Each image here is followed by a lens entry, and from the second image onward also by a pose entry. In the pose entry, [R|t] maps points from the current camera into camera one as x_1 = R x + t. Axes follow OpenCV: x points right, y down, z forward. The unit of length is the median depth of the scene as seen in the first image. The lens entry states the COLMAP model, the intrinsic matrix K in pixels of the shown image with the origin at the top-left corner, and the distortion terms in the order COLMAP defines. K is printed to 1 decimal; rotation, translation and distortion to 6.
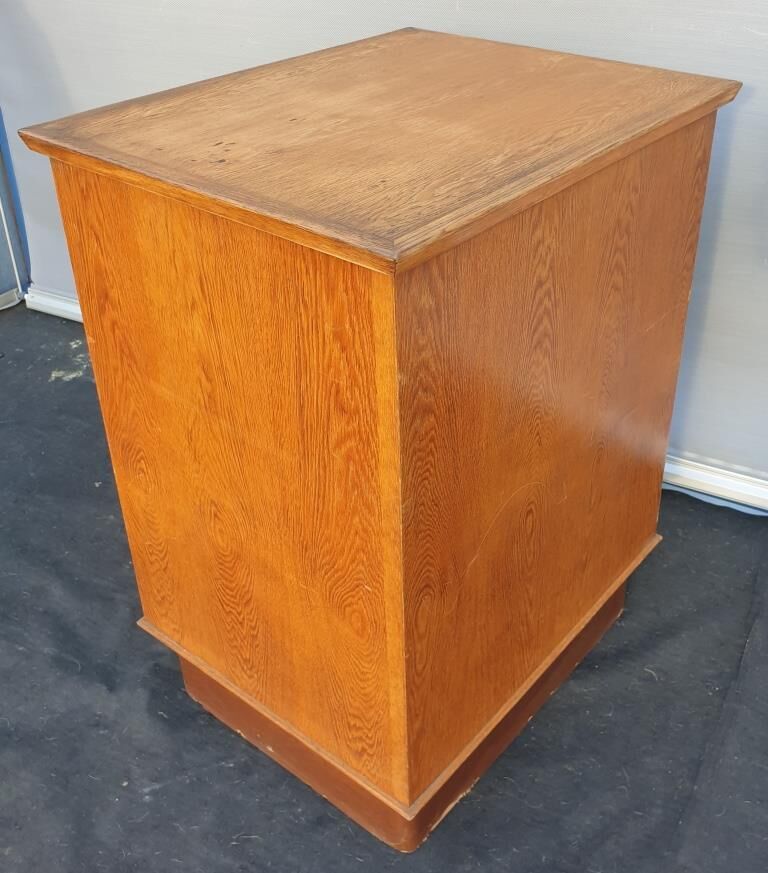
lens RADIAL K [[981.6, 0, 473.4], [0, 981.6, 367.7], [0, 0, 1]] dist [0.163236, -0.506782]
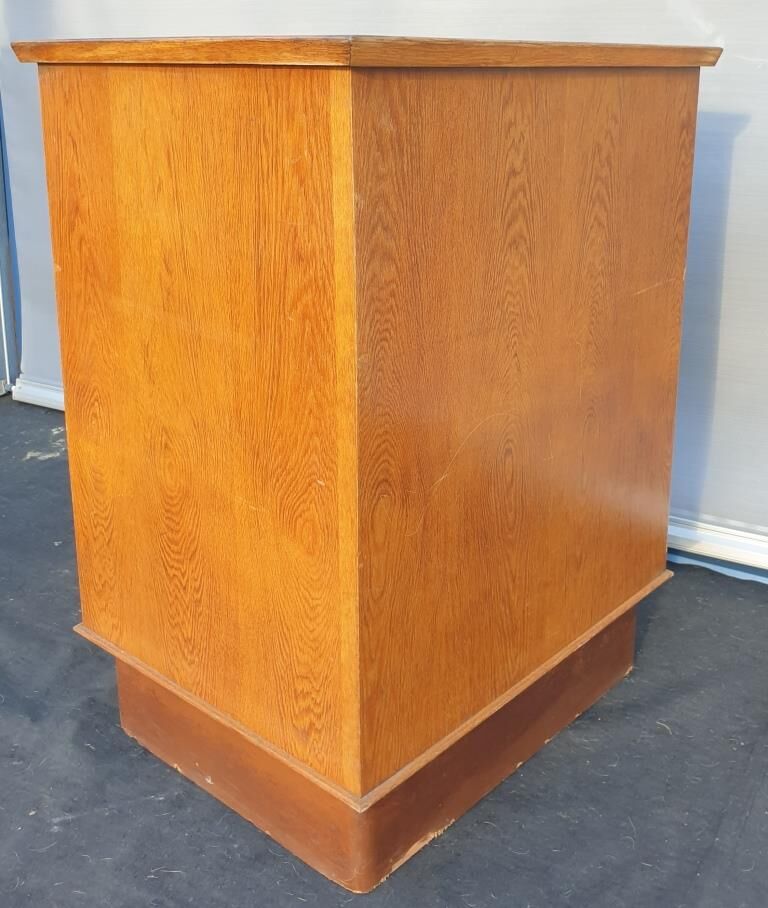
lens RADIAL K [[1035.4, 0, 473.7], [0, 1035.4, 315.0], [0, 0, 1]] dist [0.107006, -0.246218]
pose [[0.999502, 0.007836, -0.030555, 0.048579], [-0.016285, 0.957768, -0.287080, 0.277256], [0.027015, 0.287435, 0.957419, 0.041825]]
